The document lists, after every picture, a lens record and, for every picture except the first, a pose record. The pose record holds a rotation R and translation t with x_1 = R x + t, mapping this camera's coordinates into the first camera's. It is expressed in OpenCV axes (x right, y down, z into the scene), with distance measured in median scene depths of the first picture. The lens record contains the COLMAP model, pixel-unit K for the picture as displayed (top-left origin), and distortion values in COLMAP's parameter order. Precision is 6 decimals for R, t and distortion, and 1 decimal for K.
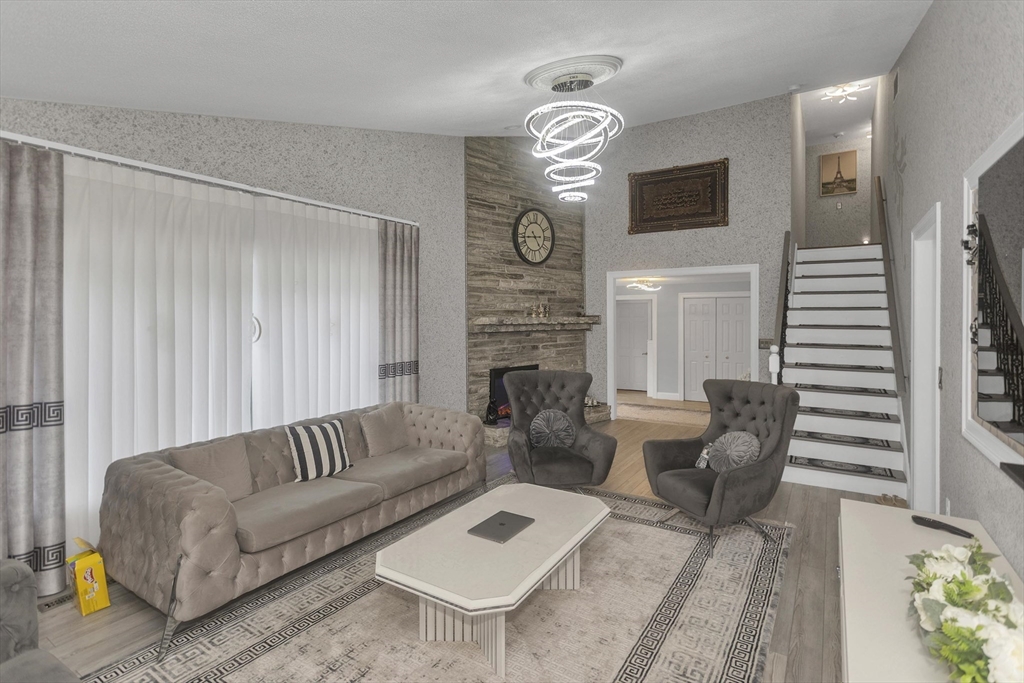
lens RADIAL K [[497.0, 0, 530.3], [0, 497.0, 320.3], [0, 0, 1]] dist [-0.000553, 0.002679]
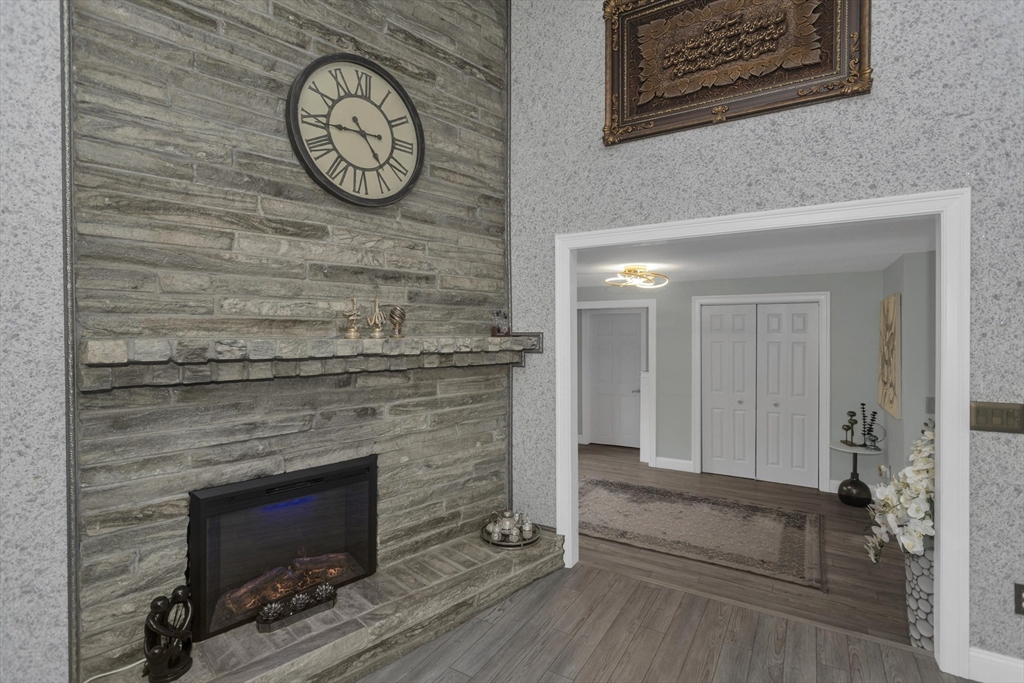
lens RADIAL K [[497.0, 0, 510.2], [0, 497.0, 337.6], [0, 0, 1]] dist [-0.000553, 0.002679]
pose [[0.999860, 0.002726, -0.016530, 0.132298], [-0.002696, 0.999995, 0.001826, -0.007247], [0.016535, -0.001781, 0.999862, 0.606124]]
